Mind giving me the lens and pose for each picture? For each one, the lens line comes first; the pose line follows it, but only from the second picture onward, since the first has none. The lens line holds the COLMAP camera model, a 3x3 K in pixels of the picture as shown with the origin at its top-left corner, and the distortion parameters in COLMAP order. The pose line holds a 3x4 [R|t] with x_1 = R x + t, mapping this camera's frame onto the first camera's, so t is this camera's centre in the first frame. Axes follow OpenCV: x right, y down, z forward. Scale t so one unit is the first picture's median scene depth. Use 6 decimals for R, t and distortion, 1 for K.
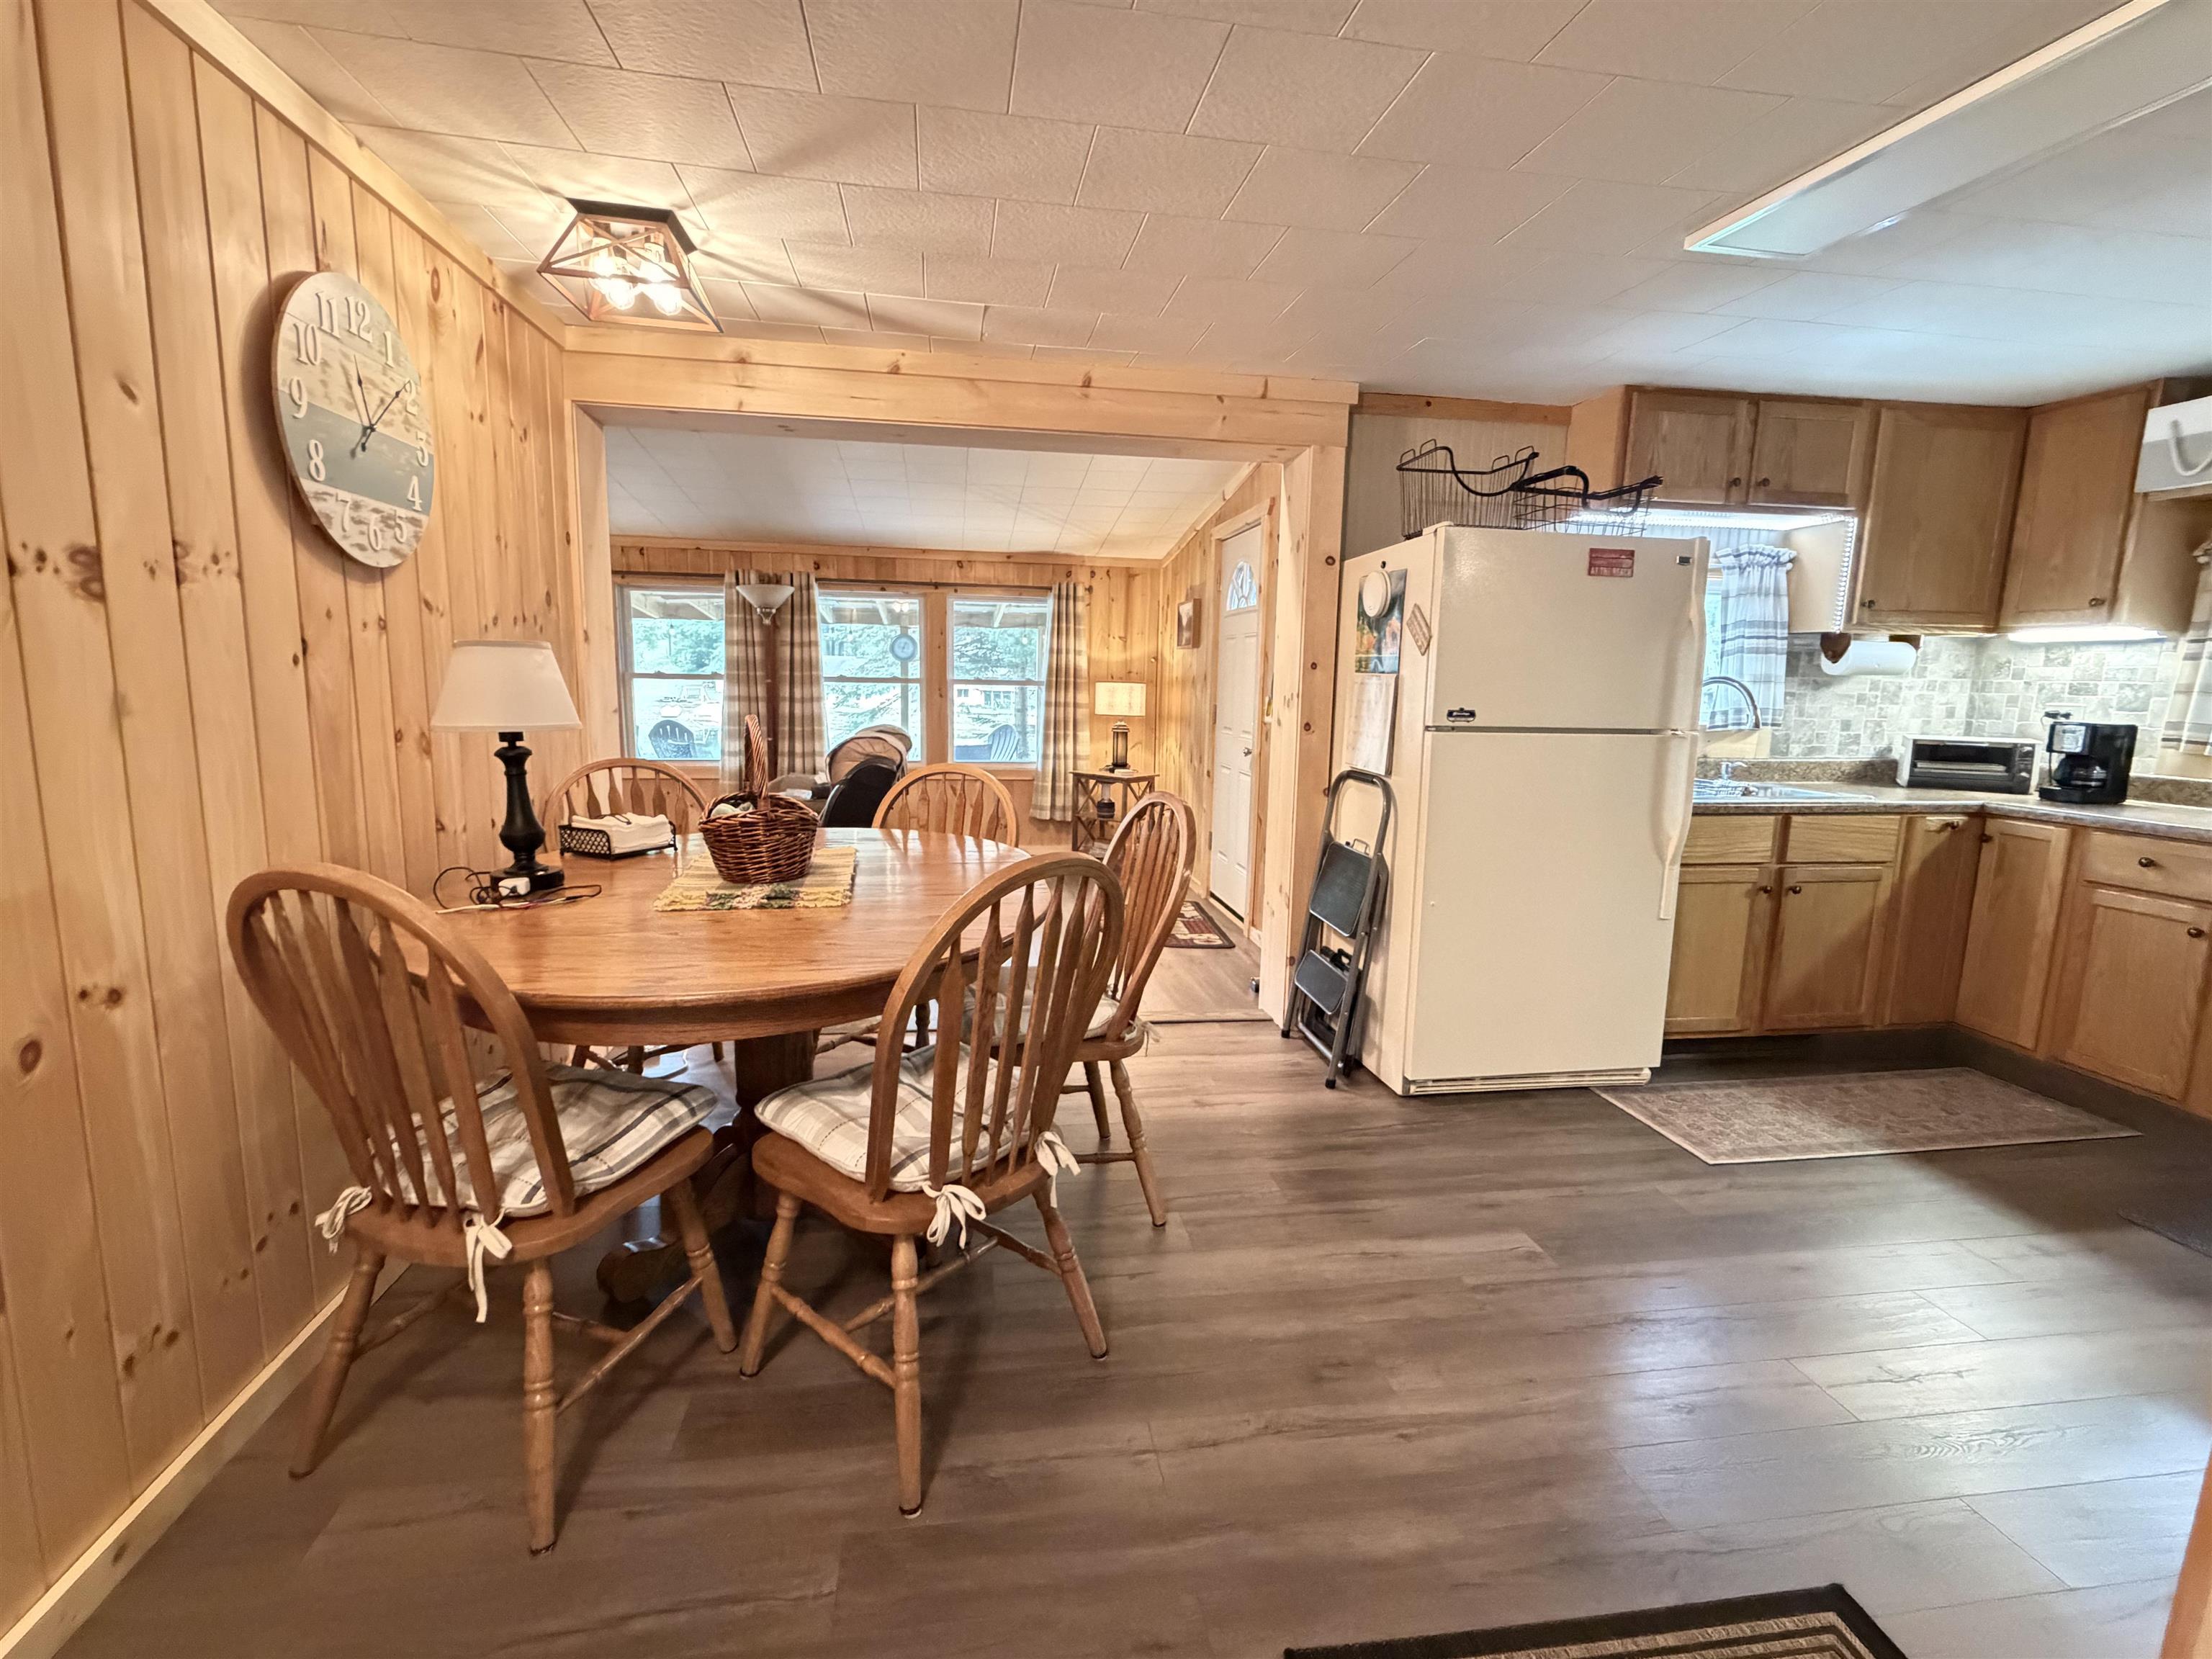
lens RADIAL K [[989.8, 0, 1105.3], [0, 989.8, 830.7], [0, 0, 1]] dist [0.001226, -0.000184]
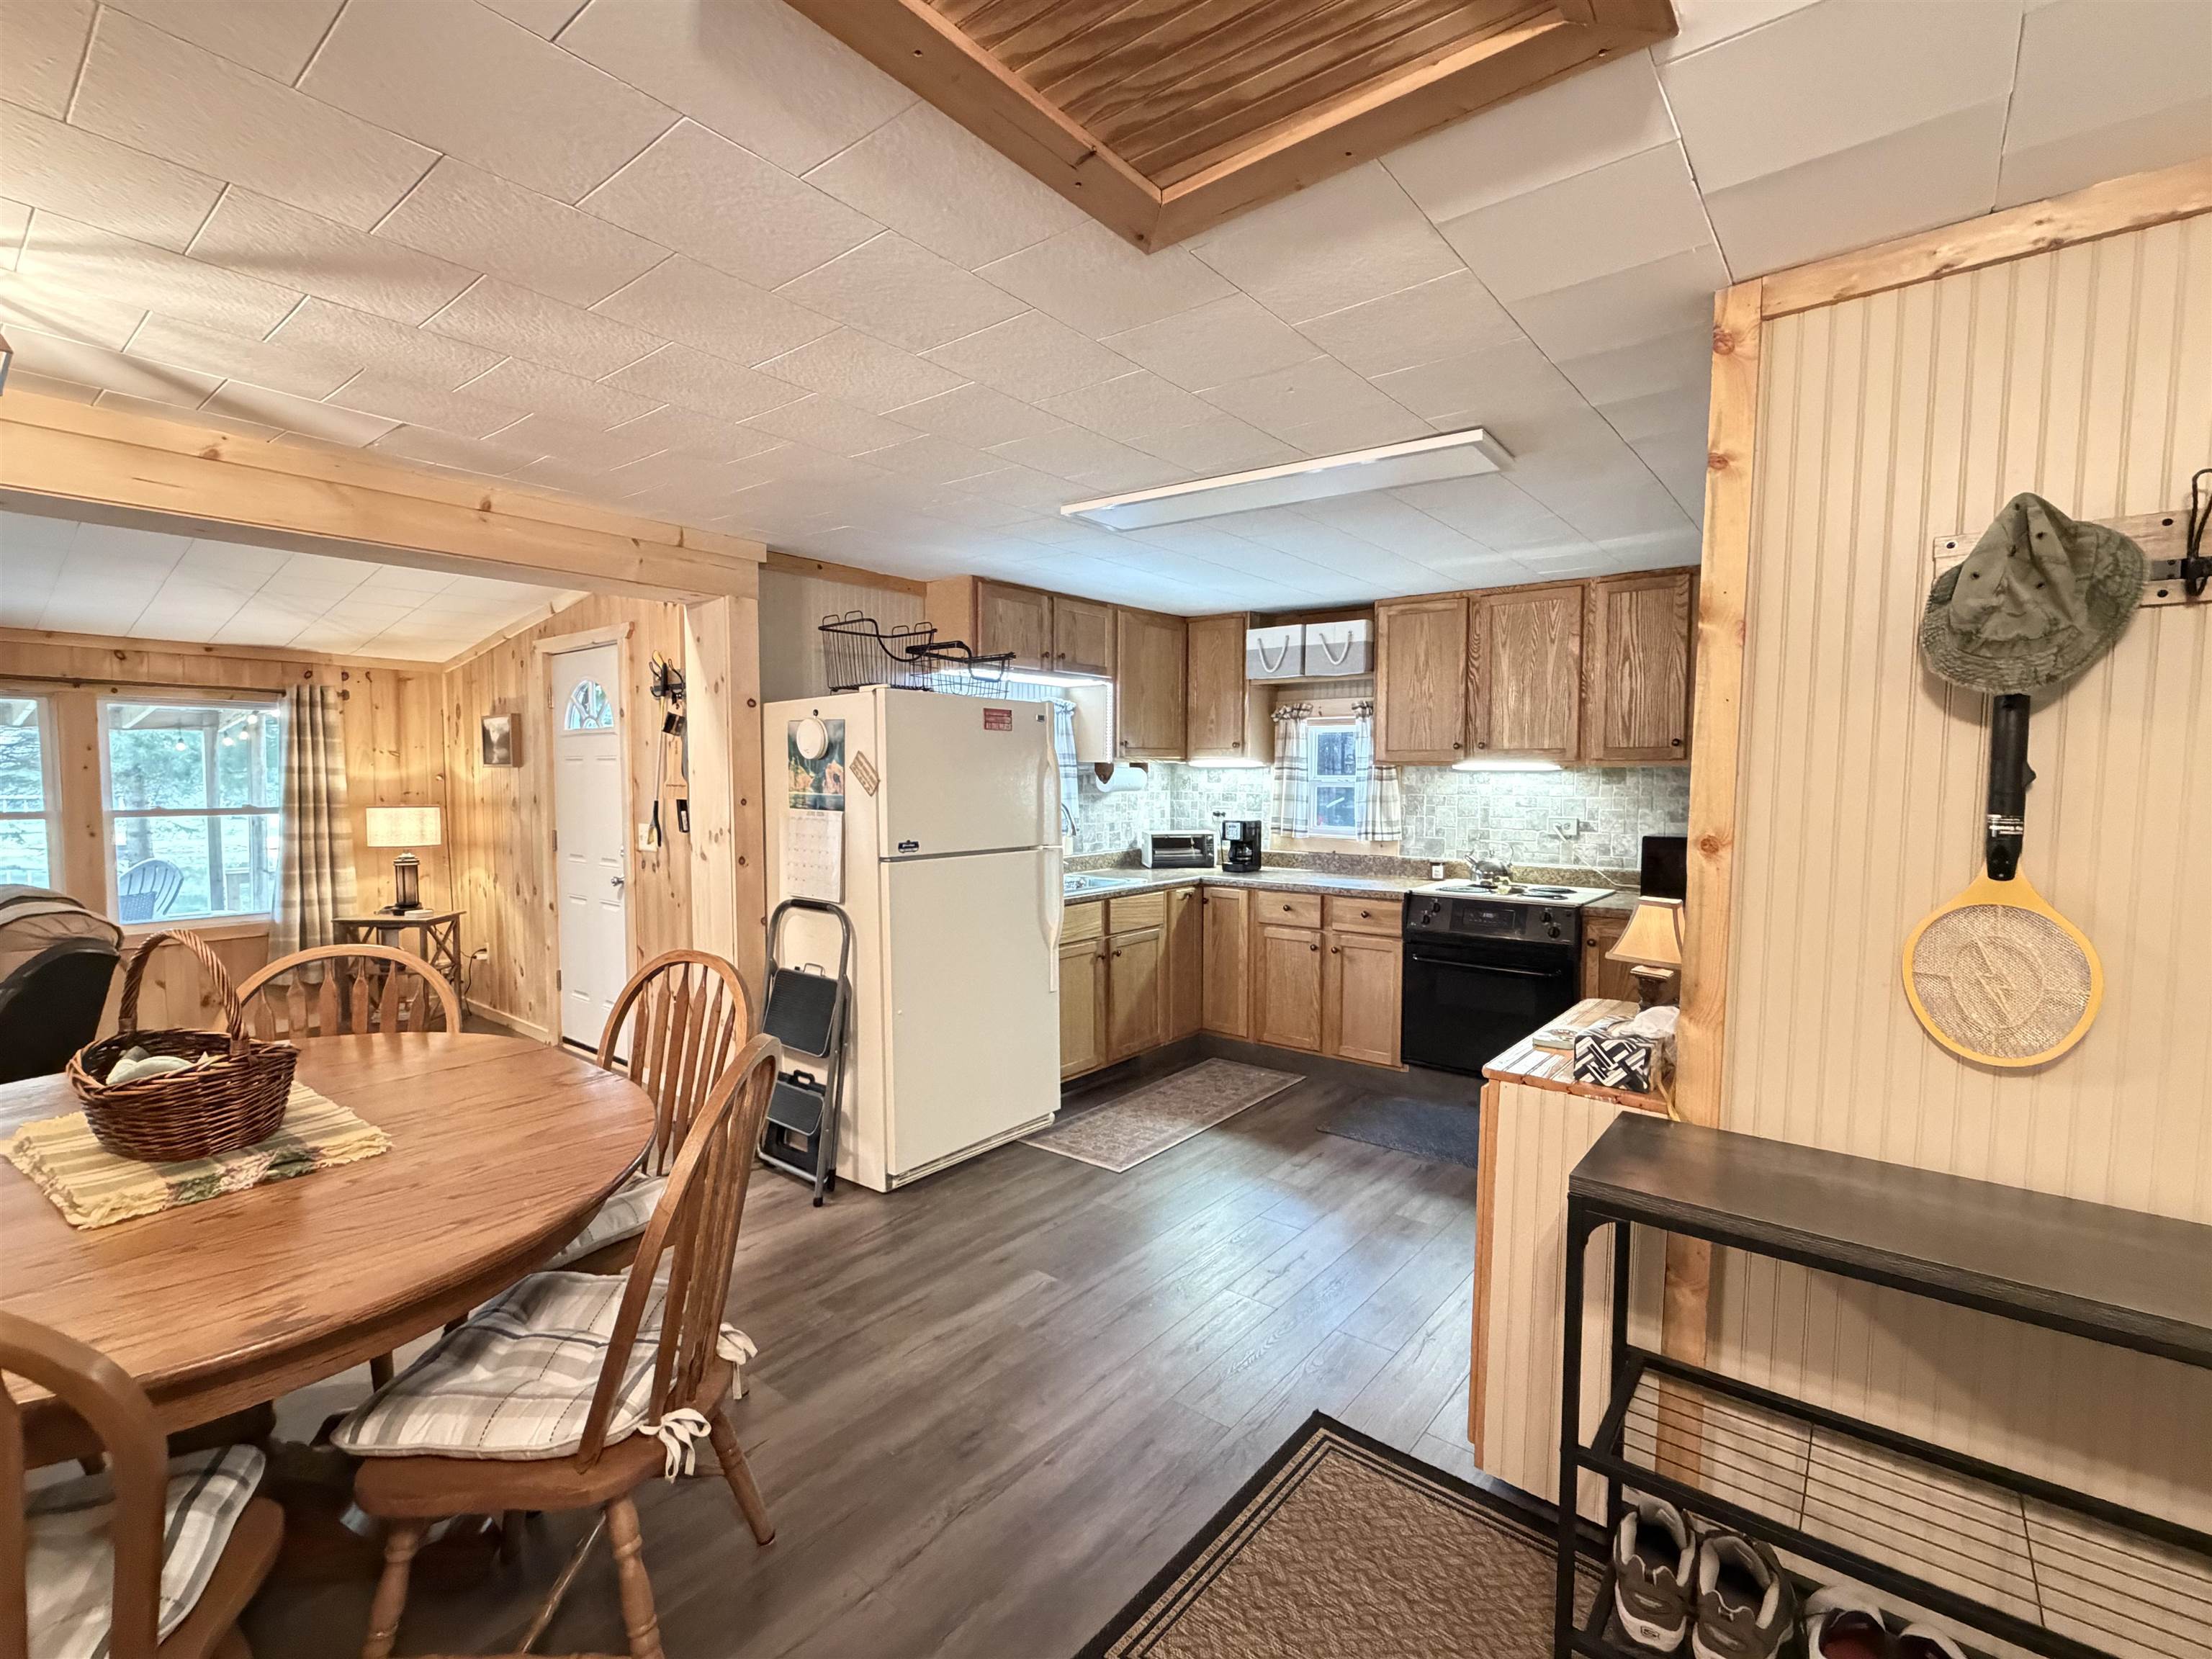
lens RADIAL K [[989.8, 0, 1103.1], [0, 989.8, 828.9], [0, 0, 1]] dist [0.001226, -0.000184]
pose [[0.743420, -0.055964, 0.666480, -0.202321], [0.116358, 0.992119, -0.046483, -0.046383], [-0.658626, 0.112107, 0.744073, -0.016735]]
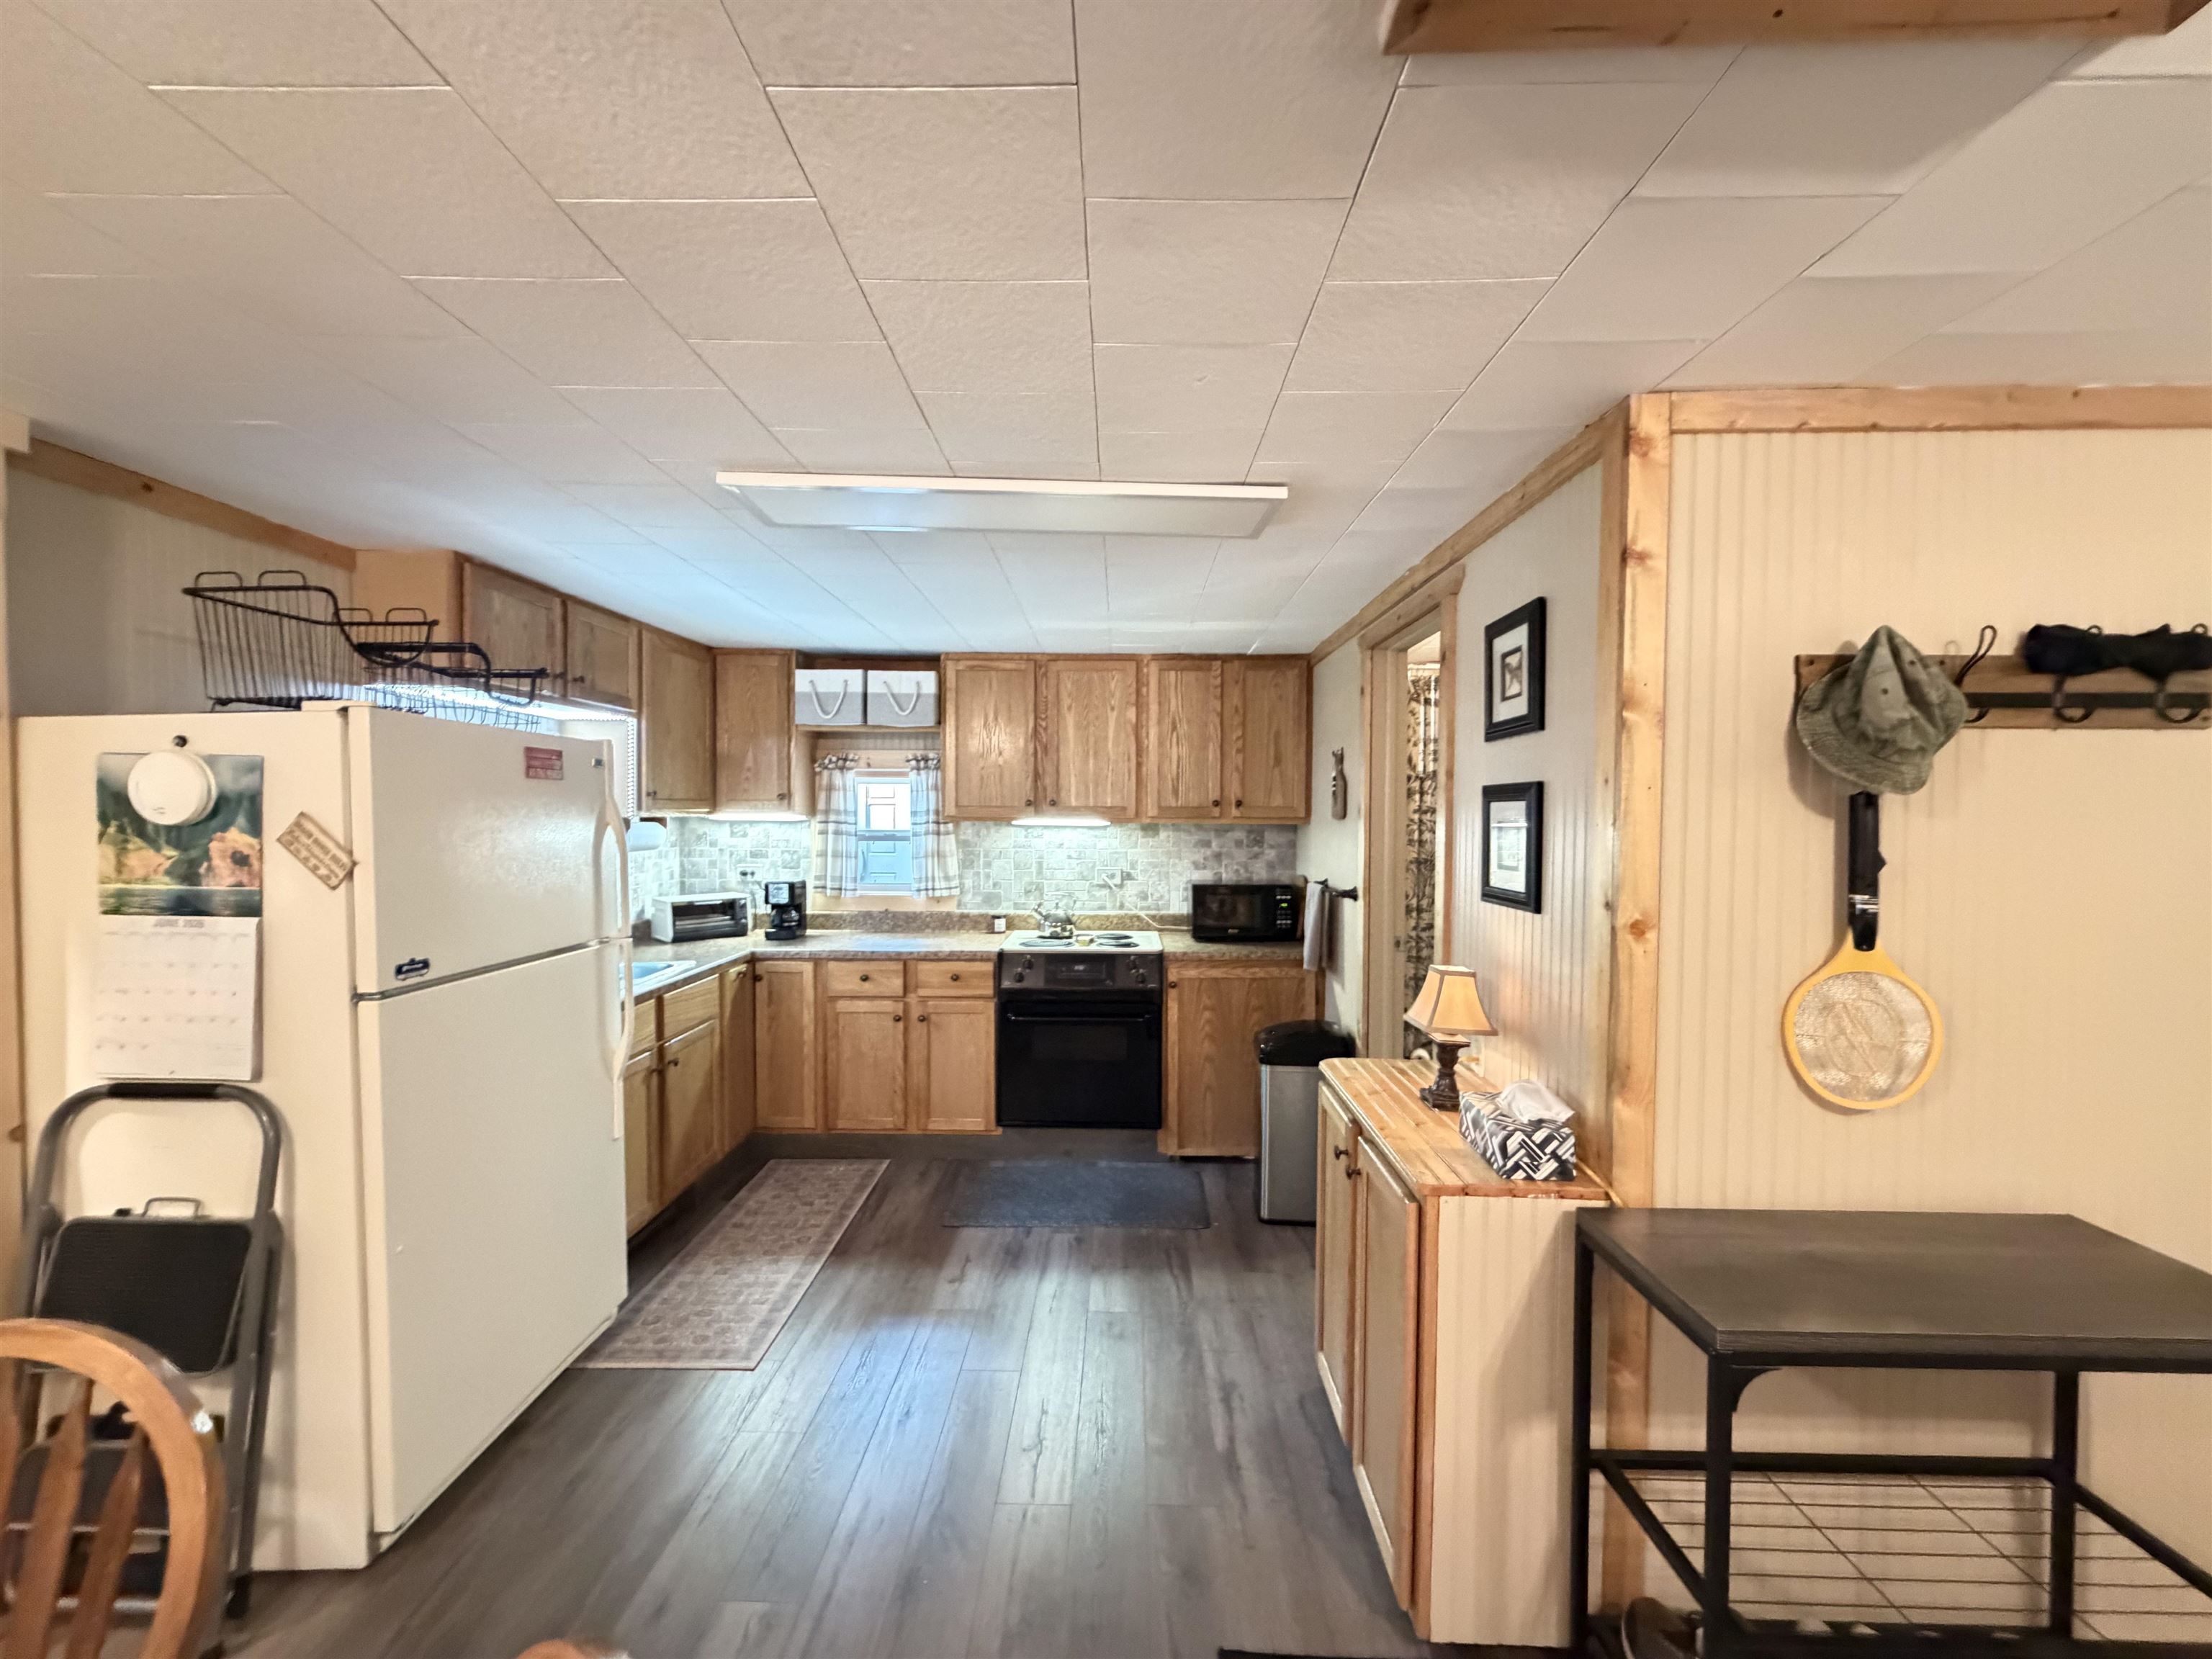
lens RADIAL K [[883.0, 0, 1100.0], [0, 883.0, 829.8], [0, 0, 1]] dist [0.000365, 0.000109]
pose [[0.180310, -0.036946, 0.982916, -0.140525], [0.152601, 0.988245, 0.009153, -0.120002], [-0.971700, 0.148344, 0.183828, 0.320756]]
